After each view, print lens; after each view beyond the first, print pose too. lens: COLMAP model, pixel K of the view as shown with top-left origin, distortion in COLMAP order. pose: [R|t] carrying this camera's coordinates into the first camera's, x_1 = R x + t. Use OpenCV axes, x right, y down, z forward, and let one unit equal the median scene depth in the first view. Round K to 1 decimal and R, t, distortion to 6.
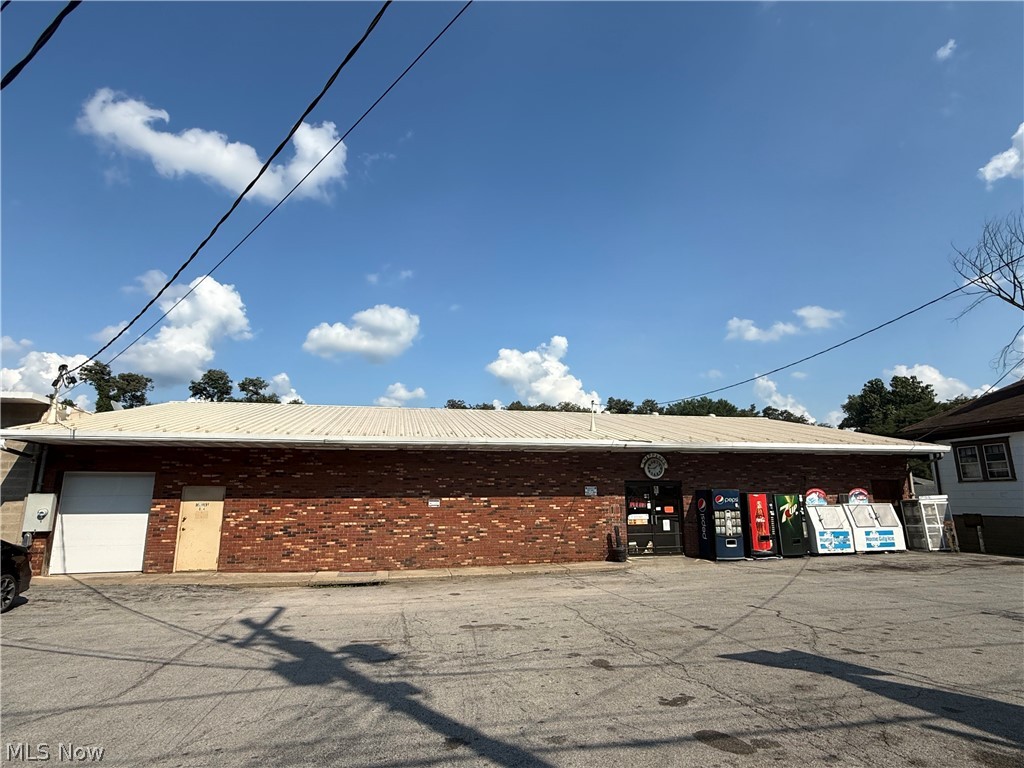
lens RADIAL K [[542.6, 0, 512.7], [0, 542.6, 384.5], [0, 0, 1]] dist [0.003235, 0.000559]
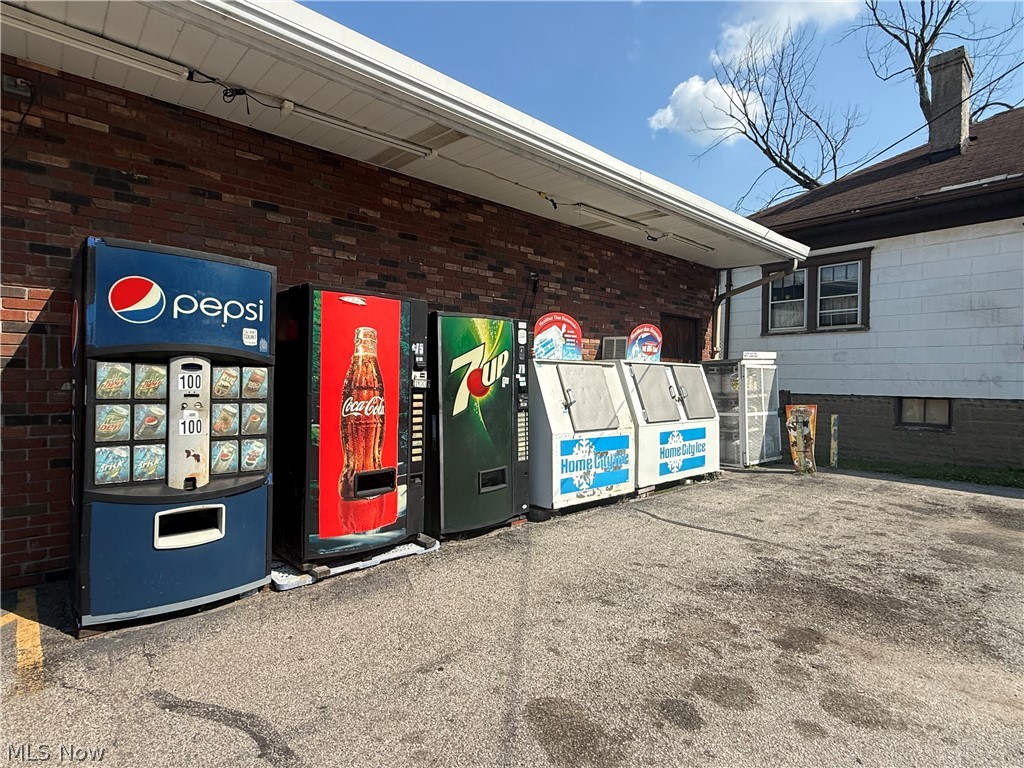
lens RADIAL K [[542.6, 0, 512.3], [0, 542.6, 384.0], [0, 0, 1]] dist [0.003235, 0.000559]
pose [[0.874068, 0.013842, 0.485606, 0.388101], [-0.119231, 0.975133, 0.186815, 0.184315], [-0.470944, -0.221189, 0.853983, 0.754954]]
